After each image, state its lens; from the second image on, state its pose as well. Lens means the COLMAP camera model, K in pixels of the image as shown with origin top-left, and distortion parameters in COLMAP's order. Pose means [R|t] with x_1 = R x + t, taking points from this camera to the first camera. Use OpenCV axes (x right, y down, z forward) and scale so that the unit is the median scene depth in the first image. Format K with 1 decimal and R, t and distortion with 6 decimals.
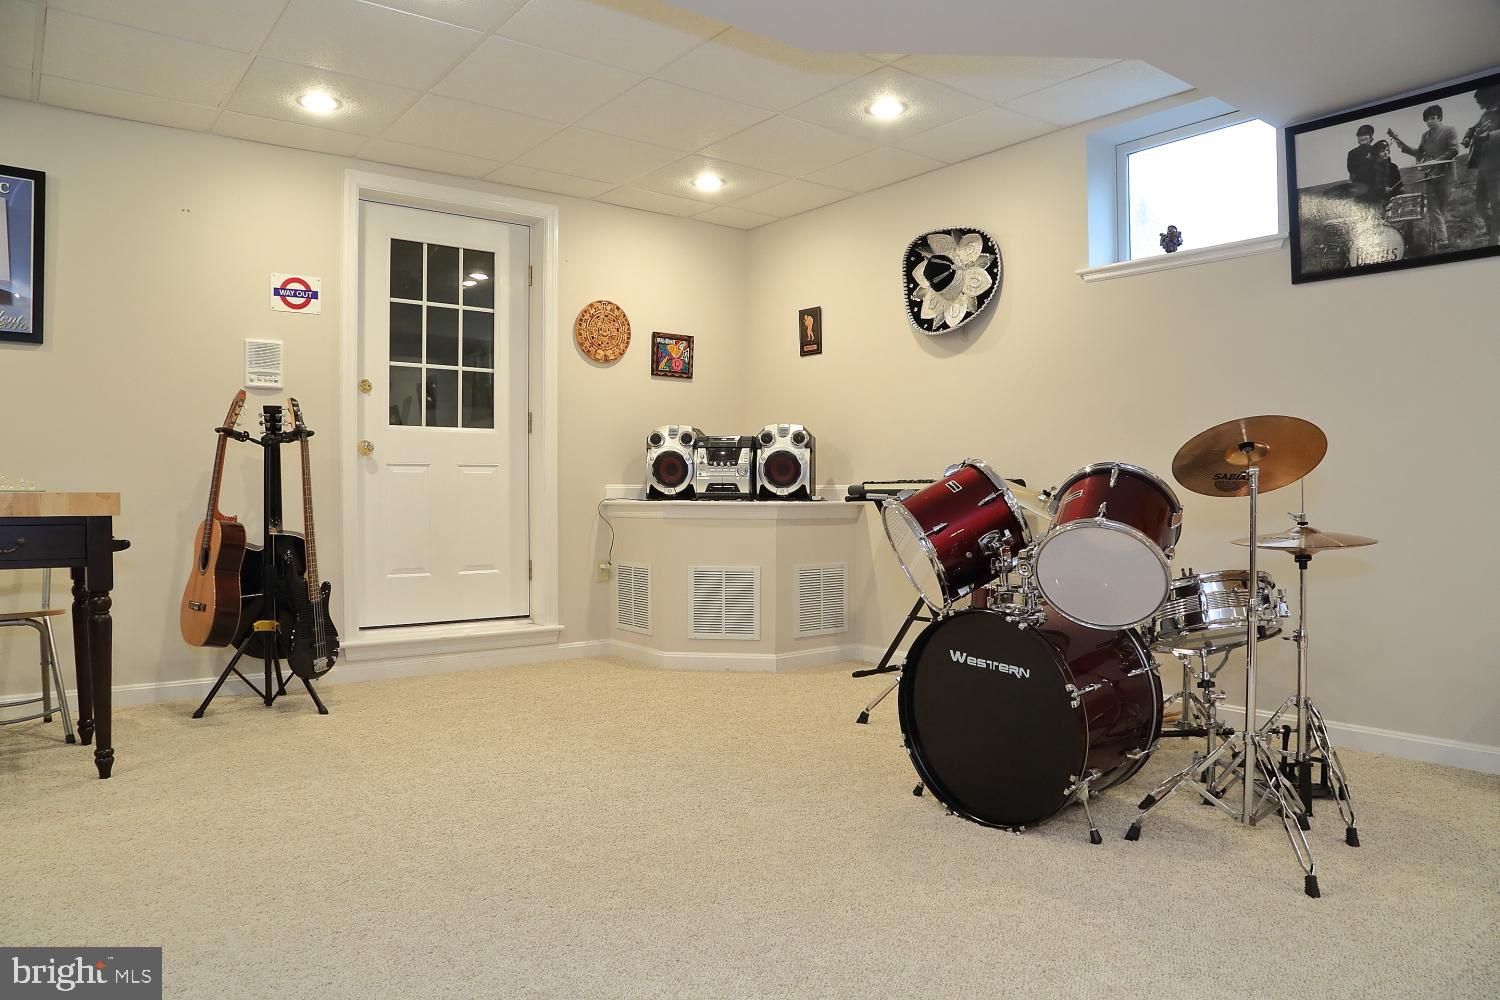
lens RADIAL K [[1025.7, 0, 750.0], [0, 1025.7, 500.0], [0, 0, 1]] dist [-0.118788, 0.061393]
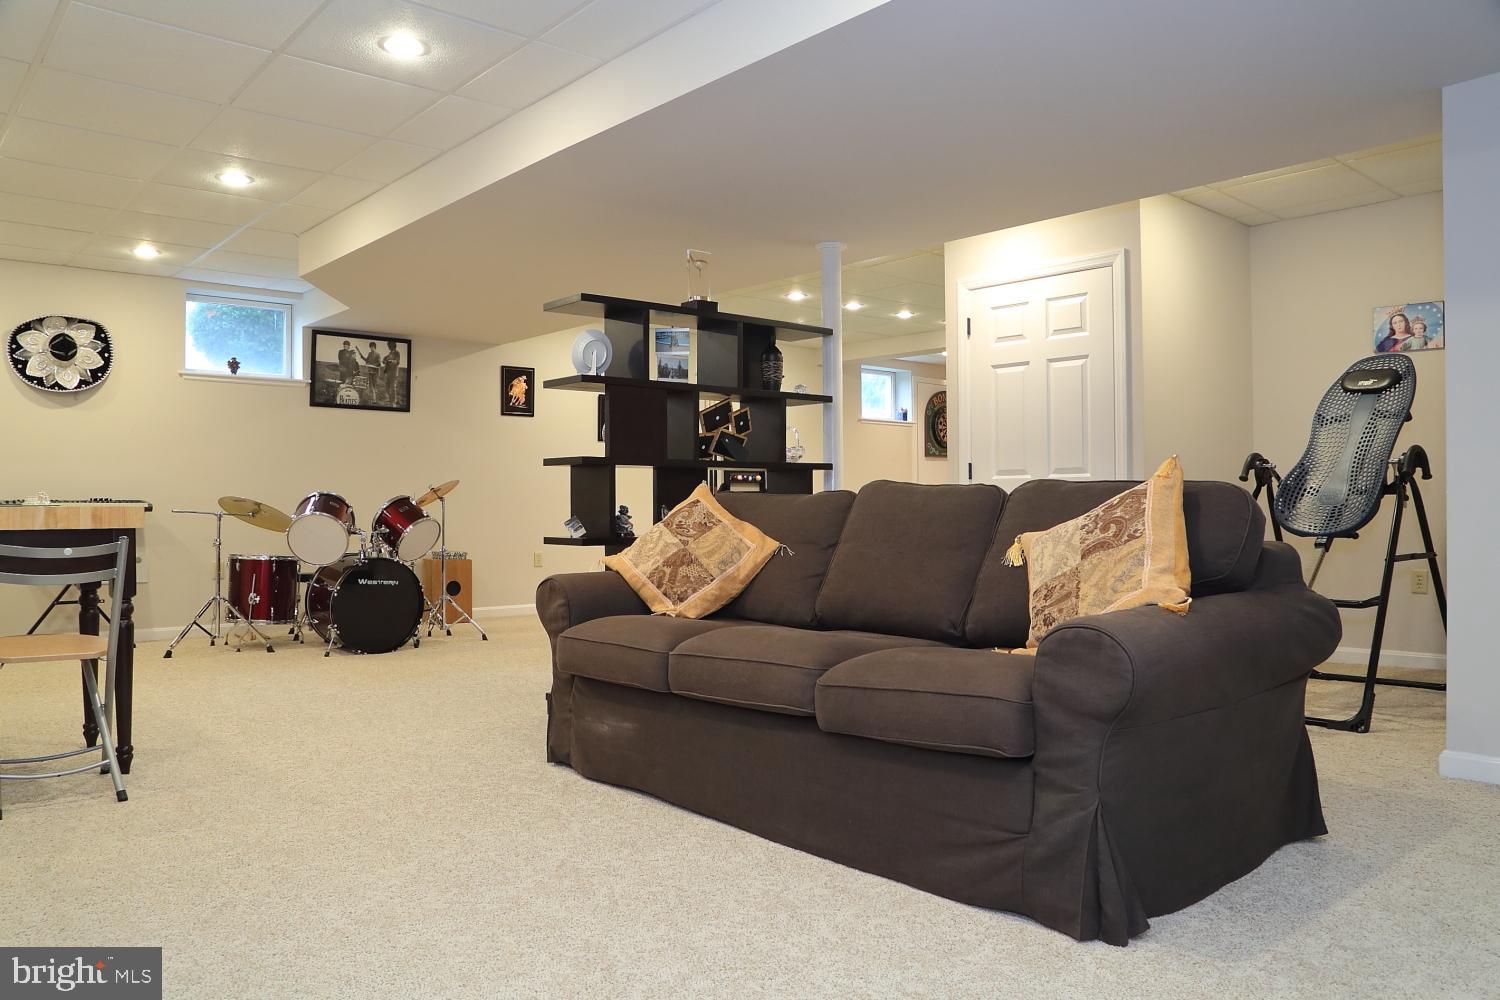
lens RADIAL K [[1025.7, 0, 750.0], [0, 1025.7, 500.0], [0, 0, 1]] dist [-0.118788, 0.061393]
pose [[-0.066327, 0.009393, 0.997754, -1.610446], [0.013467, 0.999873, -0.008518, 0.005392], [-0.997707, 0.012872, -0.066445, 0.241401]]
